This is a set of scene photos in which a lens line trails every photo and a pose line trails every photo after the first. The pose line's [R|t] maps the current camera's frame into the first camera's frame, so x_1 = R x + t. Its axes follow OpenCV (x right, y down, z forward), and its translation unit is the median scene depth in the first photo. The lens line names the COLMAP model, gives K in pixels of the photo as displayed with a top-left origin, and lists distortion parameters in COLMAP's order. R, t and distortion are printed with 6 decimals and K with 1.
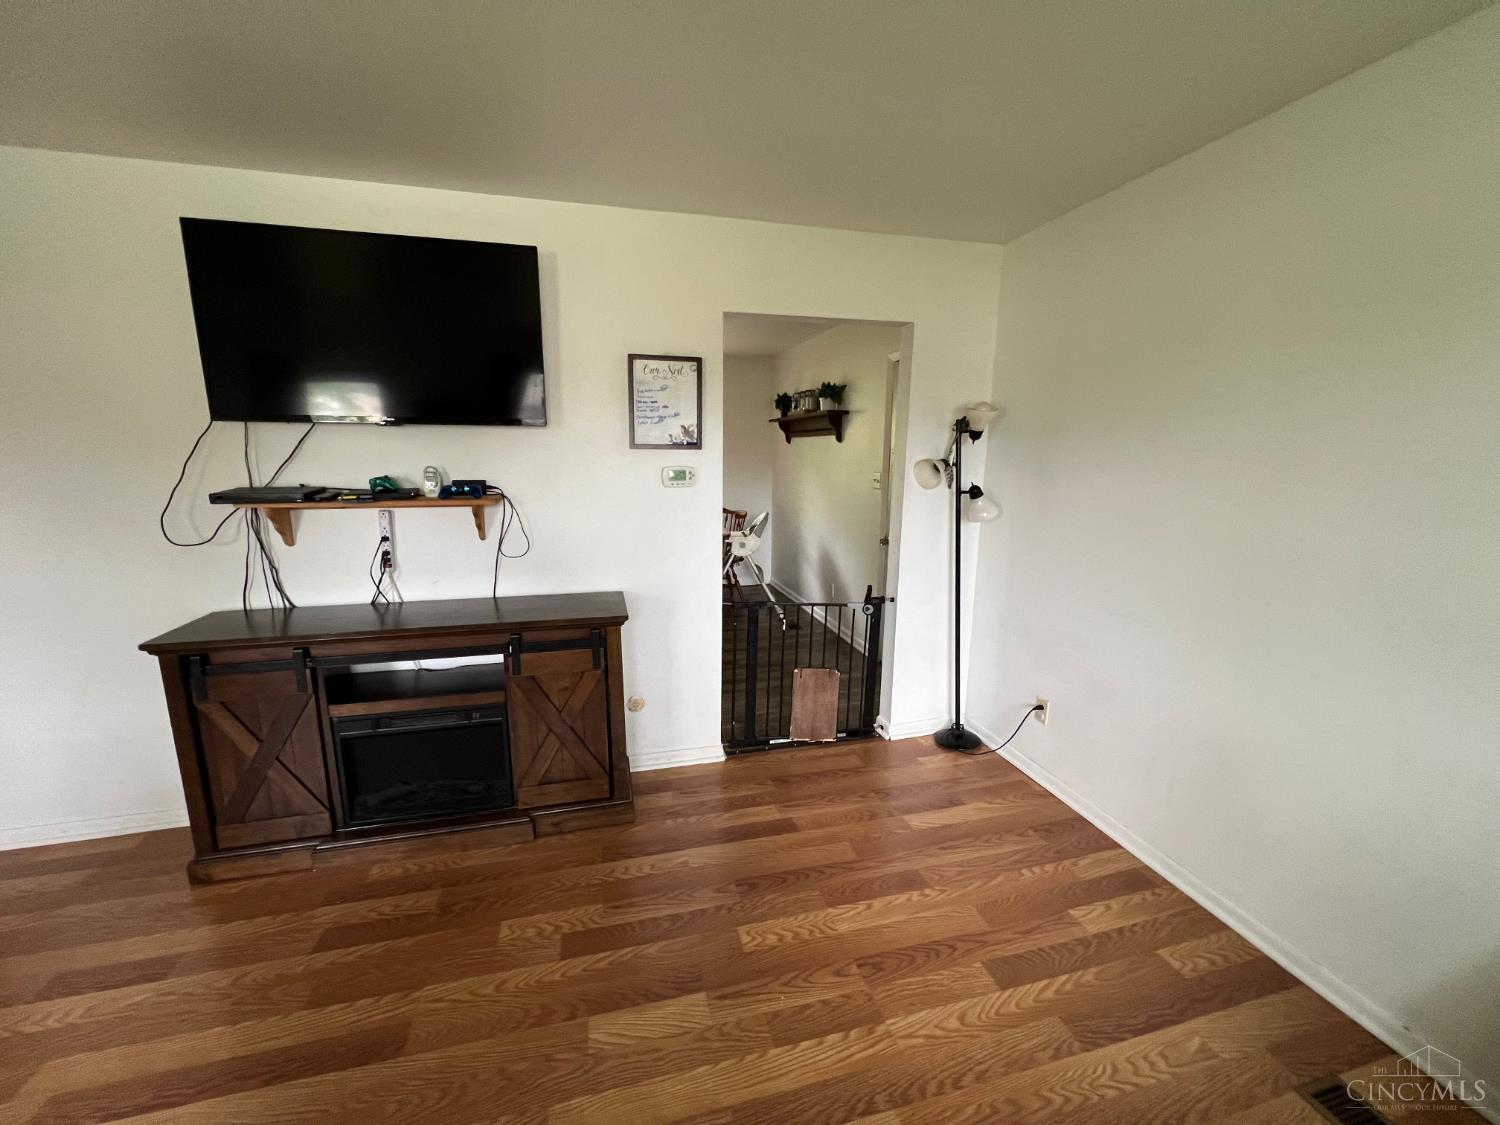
lens RADIAL K [[601.3, 0, 750.0], [0, 601.3, 559.7], [0, 0, 1]] dist [-0.001449, -0.000359]
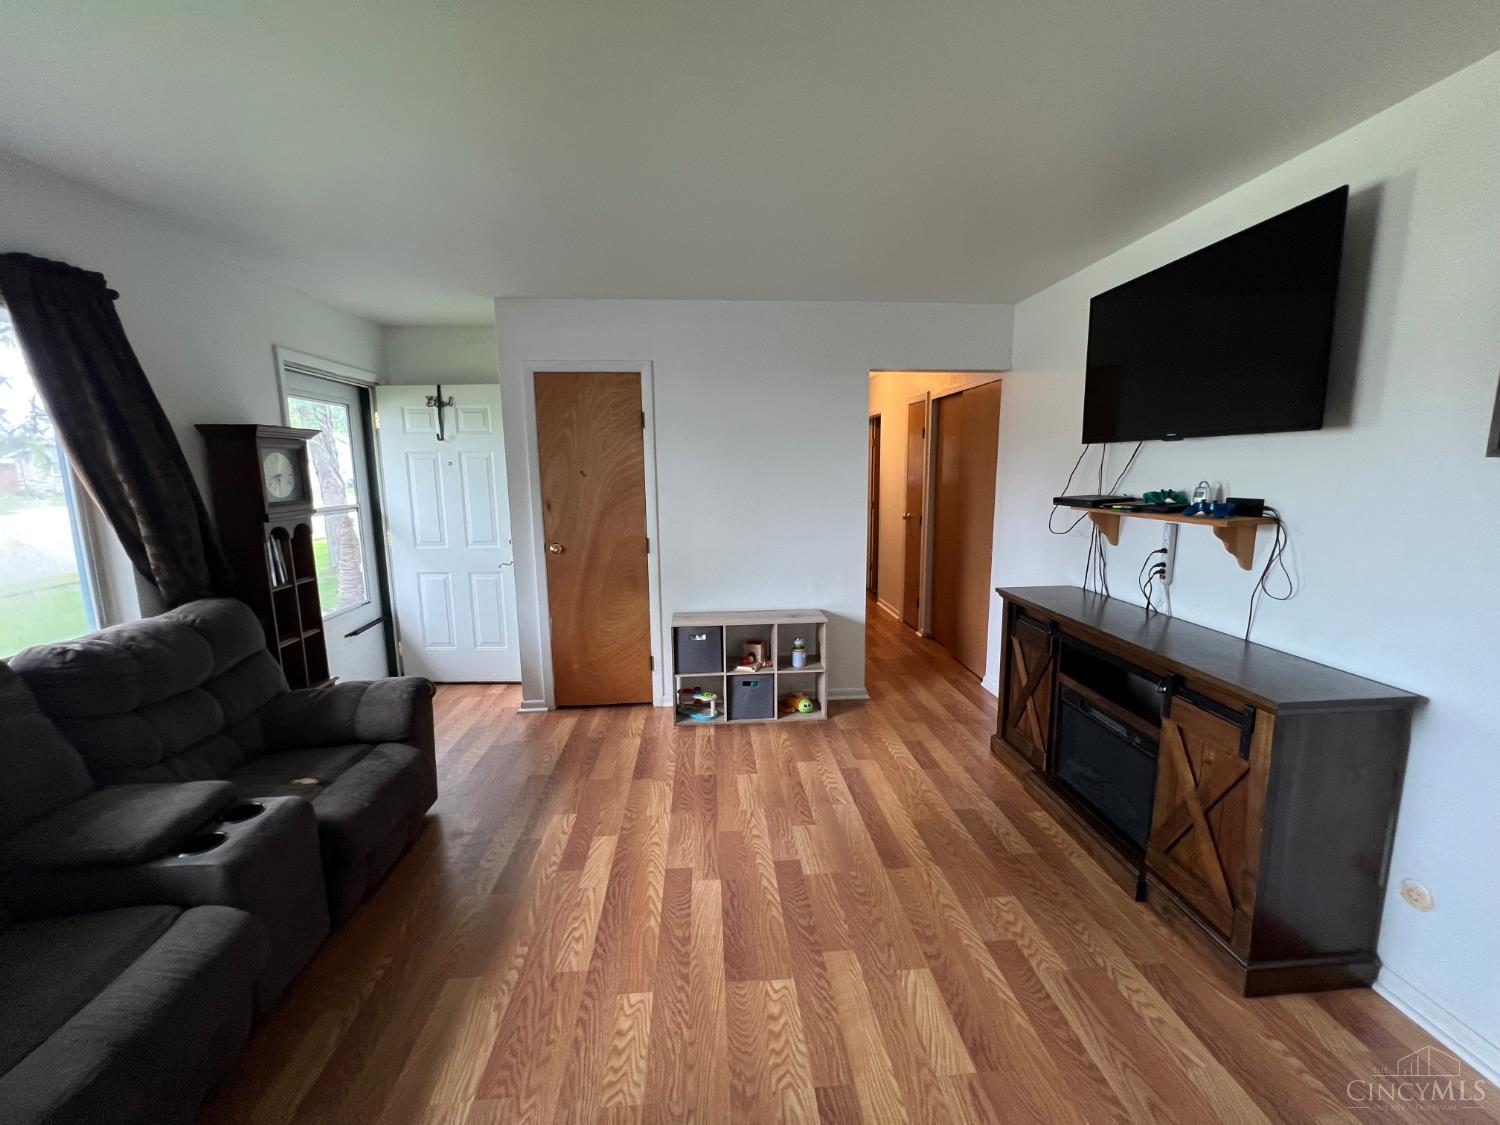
lens RADIAL K [[601.3, 0, 747.4], [0, 601.3, 557.1], [0, 0, 1]] dist [-0.001449, -0.000359]
pose [[-0.179398, 0.138781, -0.973939, 0.632186], [-0.167395, 0.971257, 0.169233, -0.094867], [0.969430, 0.193392, -0.151010, 0.562051]]
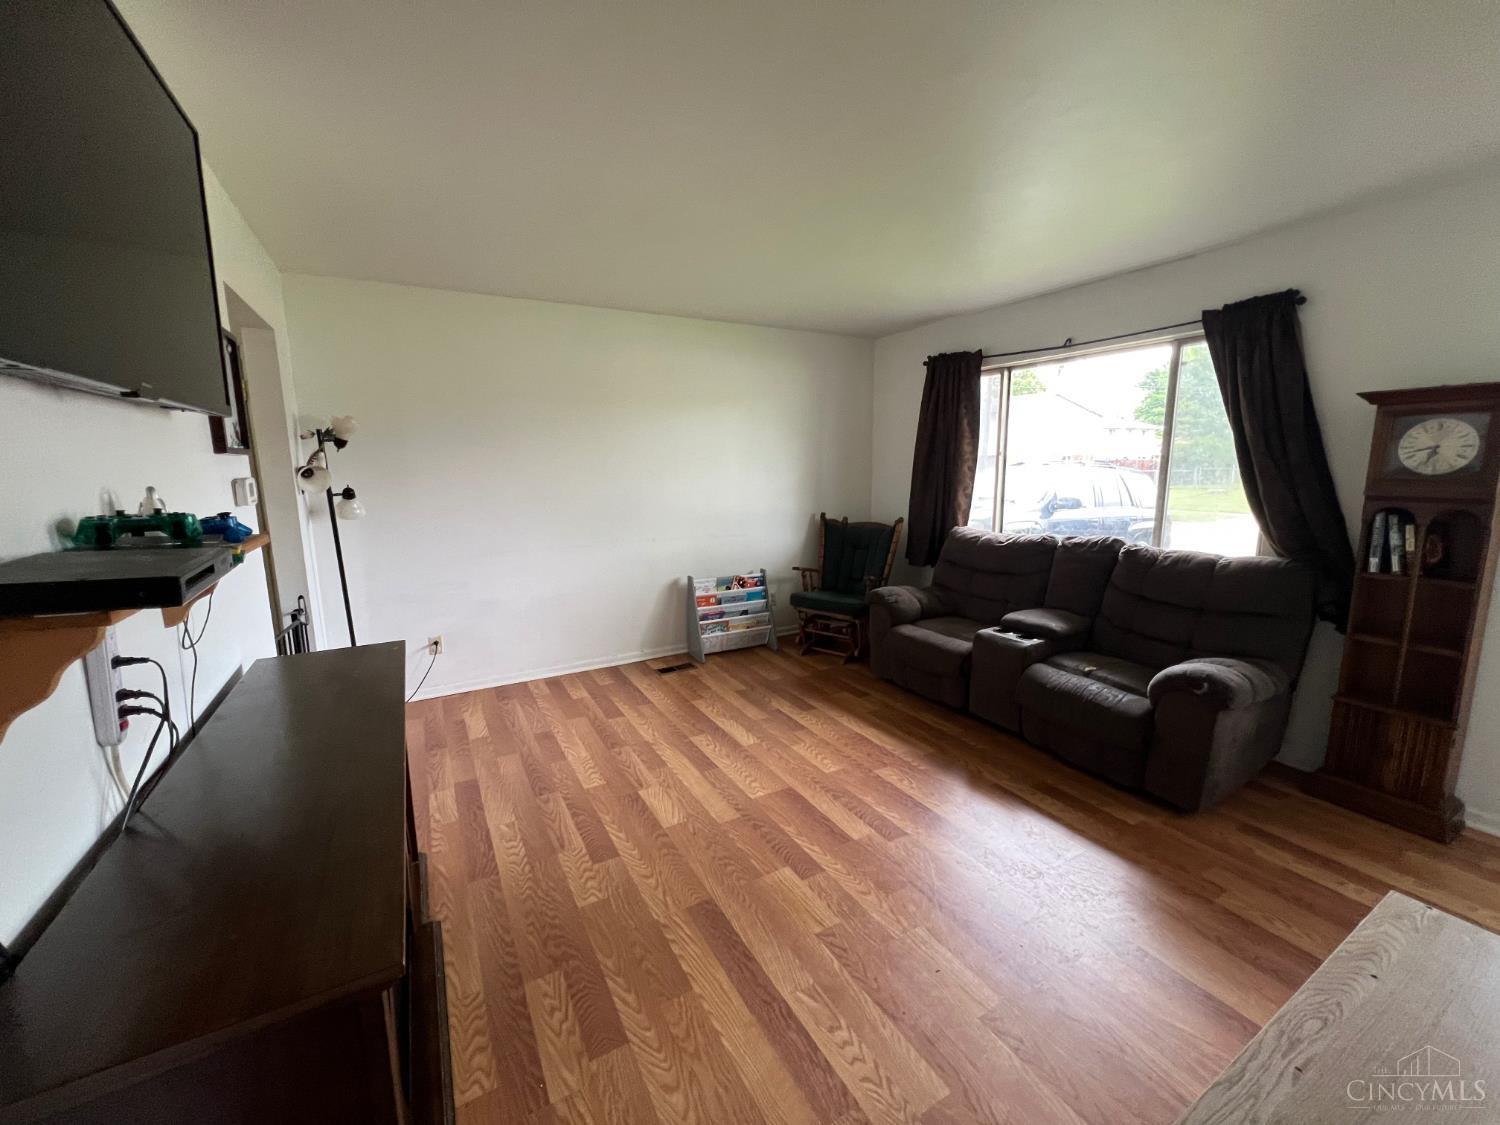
lens RADIAL K [[601.3, 0, 753.3], [0, 601.3, 560.8], [0, 0, 1]] dist [-0.001449, -0.000359]
pose [[-0.262503, -0.163555, 0.950969, -1.342634], [0.183173, 0.959164, 0.215527, -0.134302], [-0.947386, 0.230769, -0.221825, 0.786040]]
